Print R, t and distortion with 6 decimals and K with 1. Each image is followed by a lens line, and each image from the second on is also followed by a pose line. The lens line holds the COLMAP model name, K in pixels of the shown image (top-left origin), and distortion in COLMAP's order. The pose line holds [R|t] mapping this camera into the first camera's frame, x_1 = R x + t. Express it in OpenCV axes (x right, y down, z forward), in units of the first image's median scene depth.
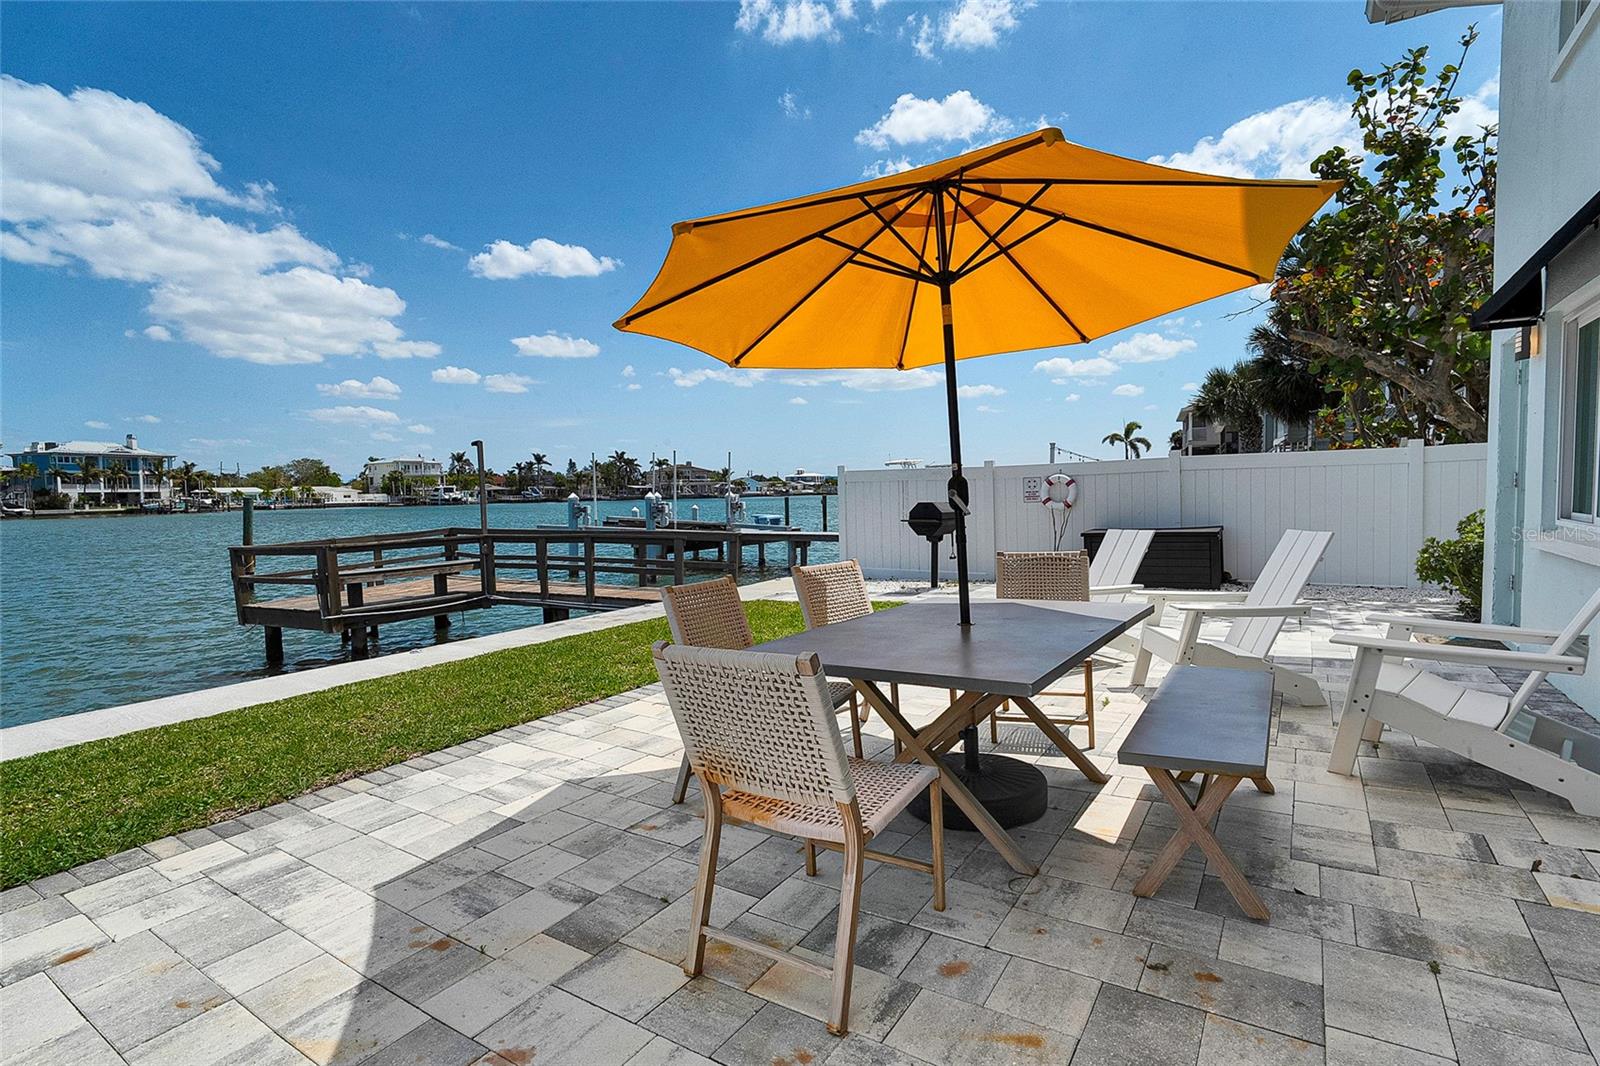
lens RADIAL K [[783.4, 0, 800.0], [0, 783.4, 533.0], [0, 0, 1]] dist [0.000585, 0.000481]
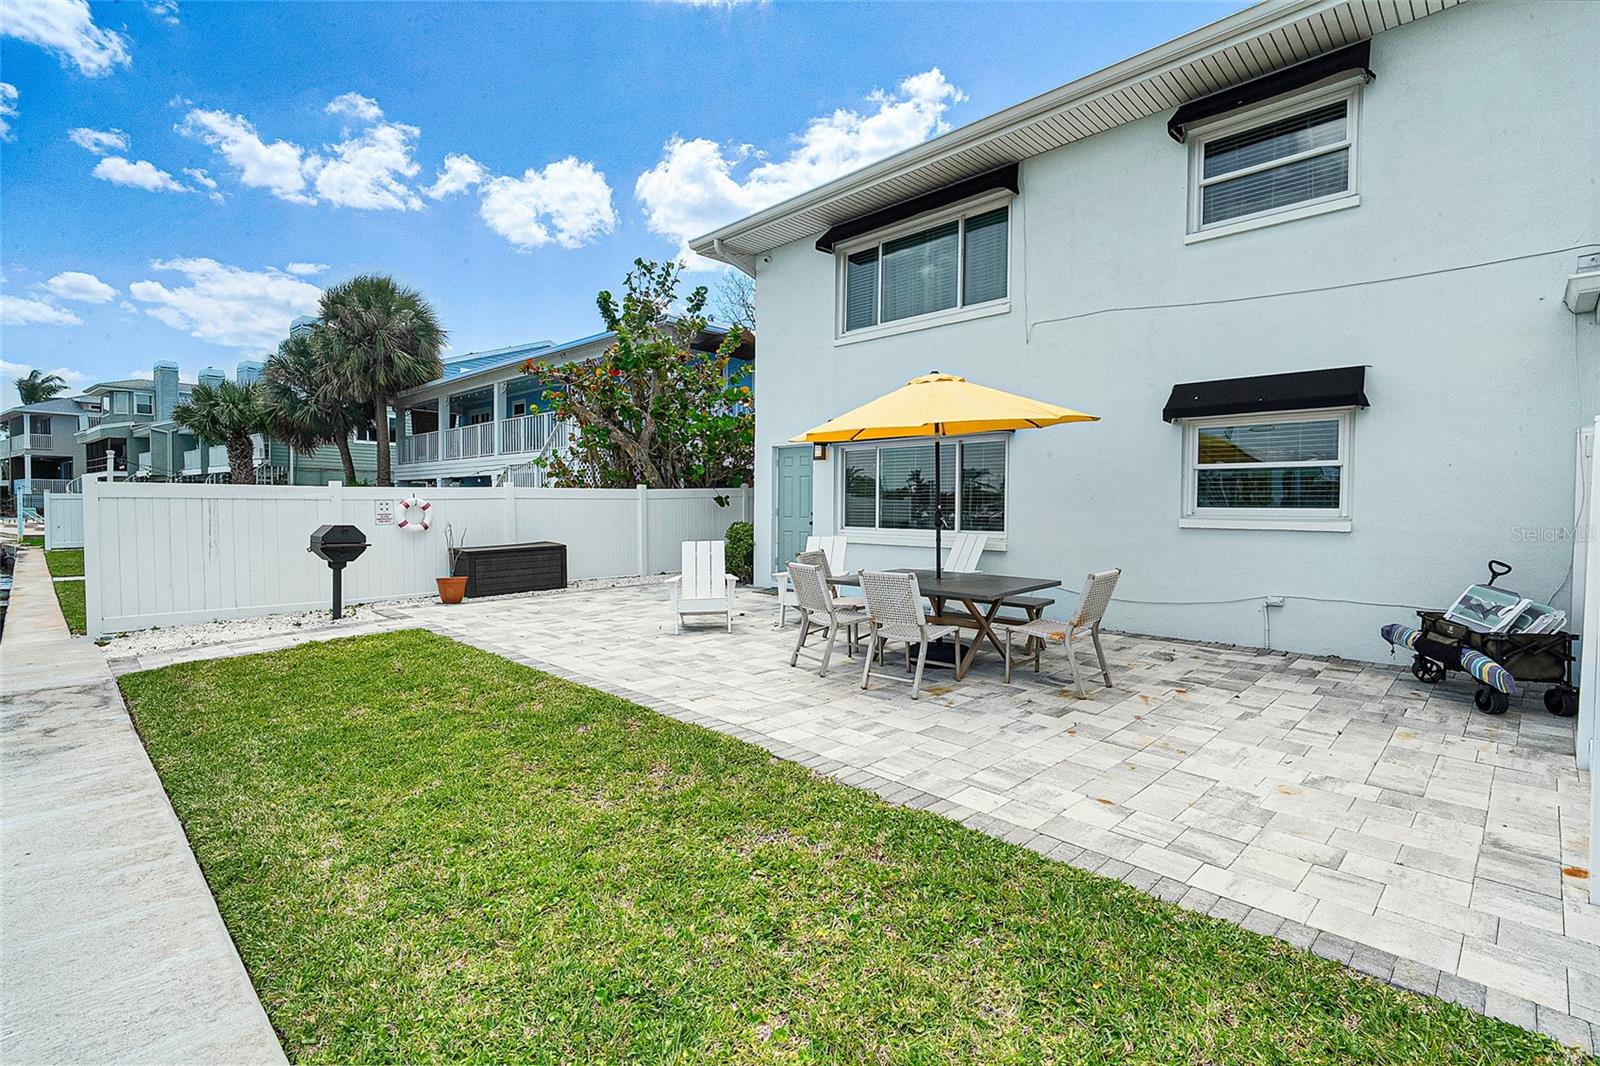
lens RADIAL K [[738.9, 0, 816.5], [0, 738.9, 516.6], [0, 0, 1]] dist [-0.024098, 0.012729]
pose [[0.186109, 0.005707, 0.982513, -1.878878], [0.042181, 0.999015, -0.013793, -0.043333], [-0.981623, 0.044011, 0.185685, 0.945921]]
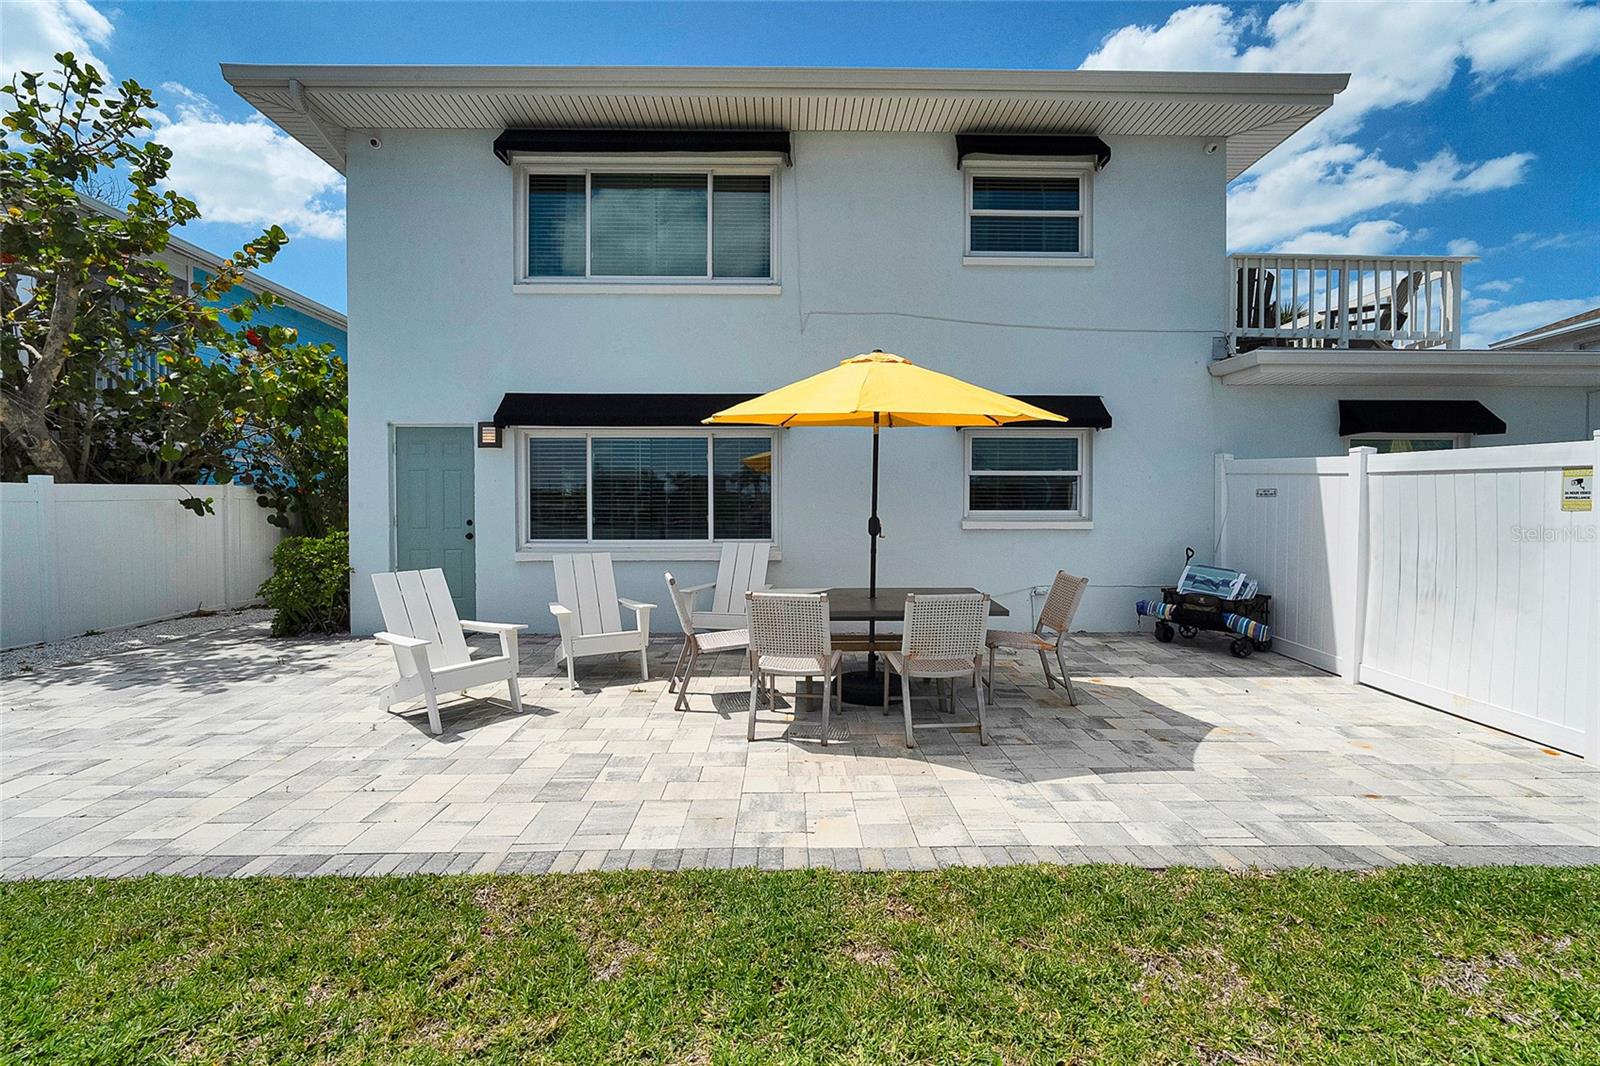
lens RADIAL K [[738.9, 0, 816.5], [0, 738.9, 516.6], [0, 0, 1]] dist [-0.024098, 0.012729]
pose [[-0.575138, 0.013468, 0.817945, -1.130306], [0.054510, 0.998273, 0.021892, -0.117665], [-0.816238, 0.057177, -0.574879, 2.097756]]
